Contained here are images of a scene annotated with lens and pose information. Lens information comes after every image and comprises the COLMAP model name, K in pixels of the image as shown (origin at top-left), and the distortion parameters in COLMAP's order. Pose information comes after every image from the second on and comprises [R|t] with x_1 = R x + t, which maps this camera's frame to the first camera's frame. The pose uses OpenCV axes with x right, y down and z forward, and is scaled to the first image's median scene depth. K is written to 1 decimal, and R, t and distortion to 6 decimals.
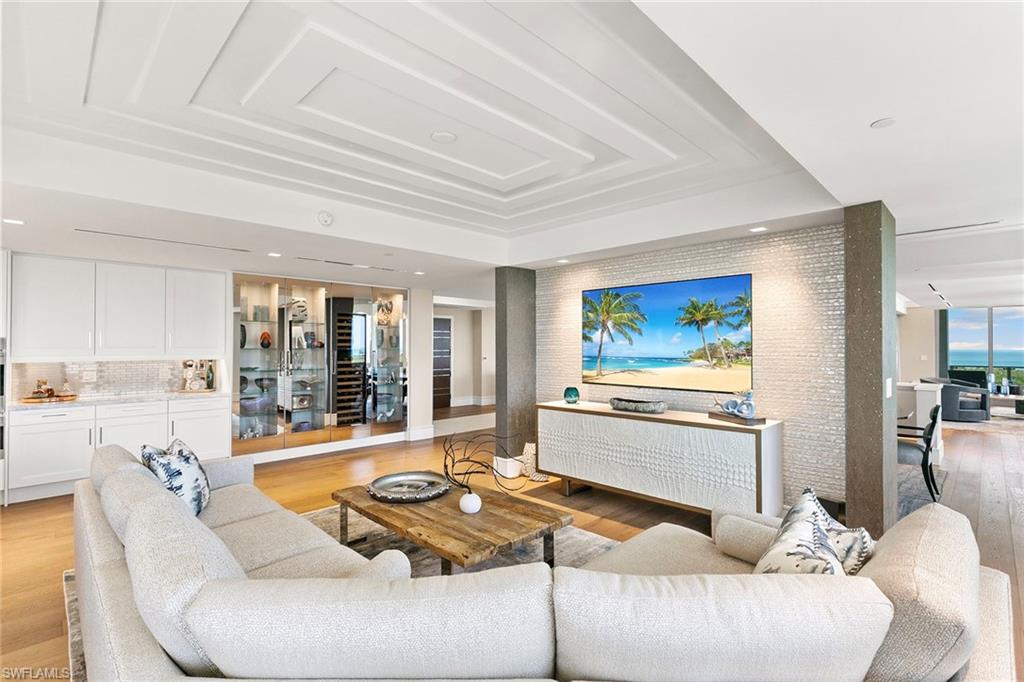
lens RADIAL K [[479.9, 0, 512.0], [0, 479.9, 341.0], [0, 0, 1]] dist [0.000755, 0.000046]
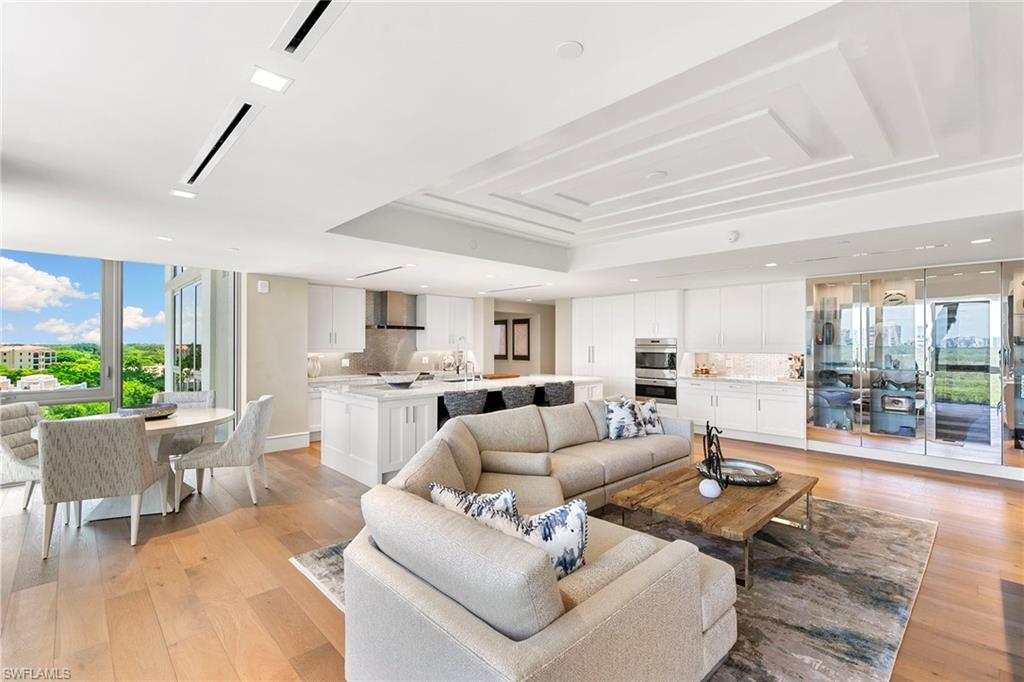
lens RADIAL K [[460.8, 0, 512.0], [0, 460.8, 341.0], [0, 0, 1]] dist [0.001978, 0.000789]
pose [[-0.023659, -0.004690, -0.999709, 0.679943], [0.010602, 0.999932, -0.004942, 0.005563], [0.999664, -0.010716, -0.023608, 0.413871]]
